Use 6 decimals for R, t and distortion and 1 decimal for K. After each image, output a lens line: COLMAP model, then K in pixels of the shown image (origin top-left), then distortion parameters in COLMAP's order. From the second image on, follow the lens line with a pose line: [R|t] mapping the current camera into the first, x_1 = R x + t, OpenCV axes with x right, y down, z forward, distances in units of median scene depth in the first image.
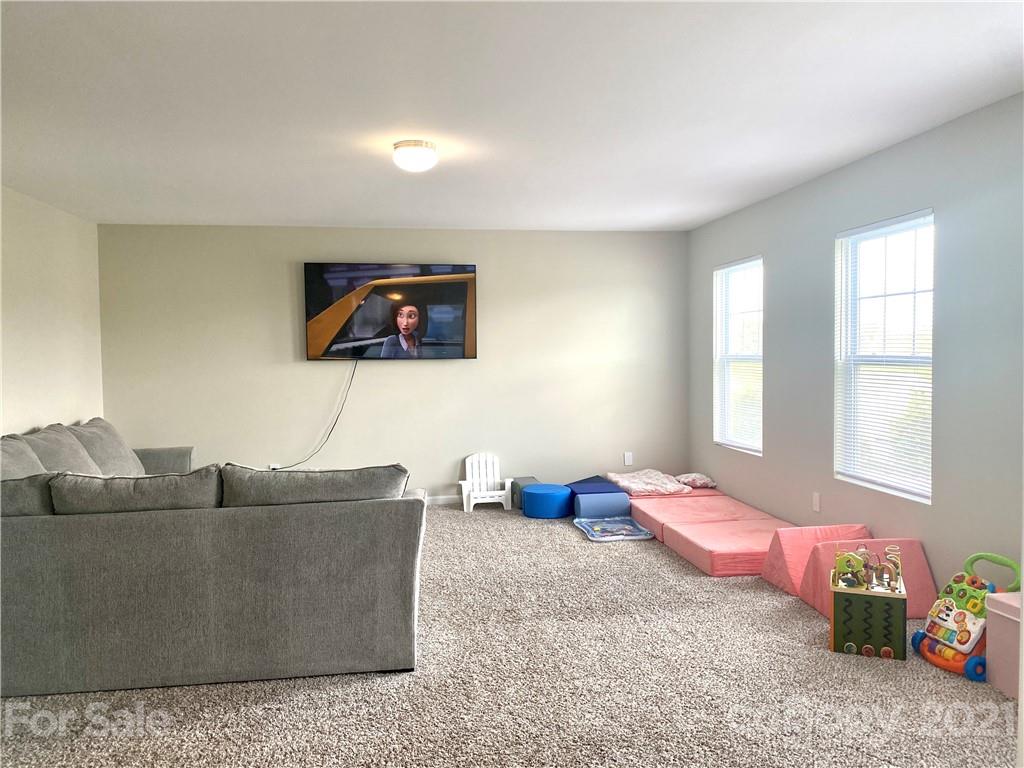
lens RADIAL K [[776.3, 0, 512.0], [0, 776.3, 384.0], [0, 0, 1]] dist [0.121853, -0.239522]
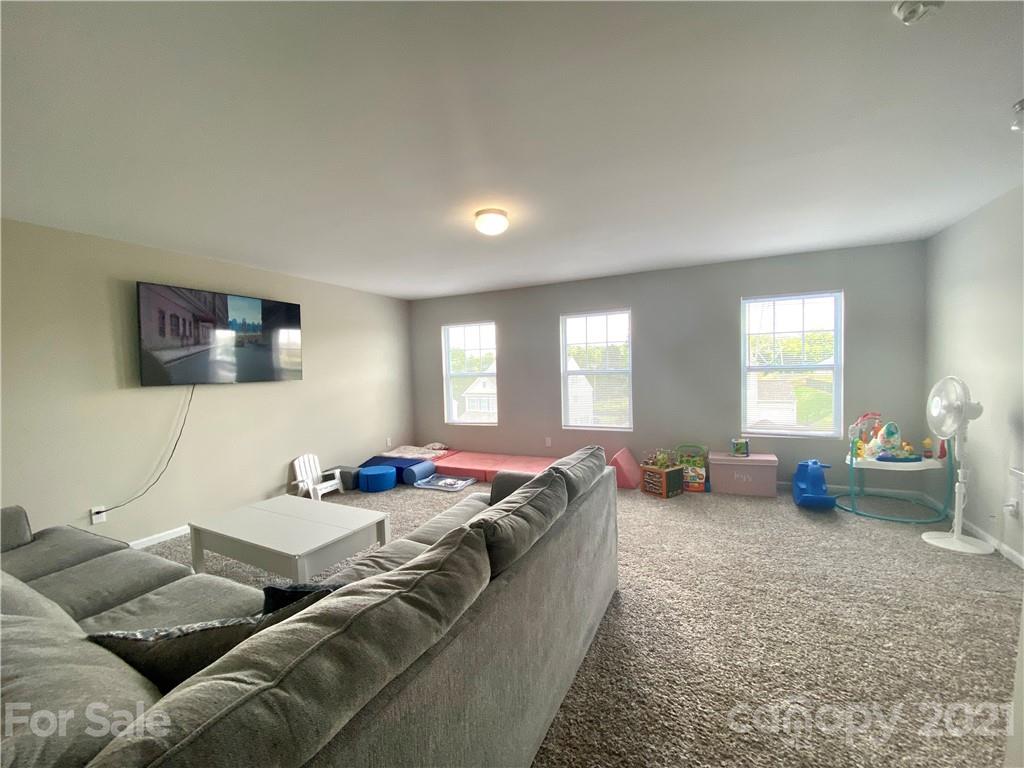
lens RADIAL K [[415.6, 0, 512.0], [0, 415.6, 384.0], [0, 0, 1]] dist [0.028909, -0.024659]
pose [[0.555903, -0.038869, 0.830338, -0.427863], [0.058171, 0.998276, 0.007785, -0.011646], [-0.829209, 0.043974, 0.557206, 0.359104]]
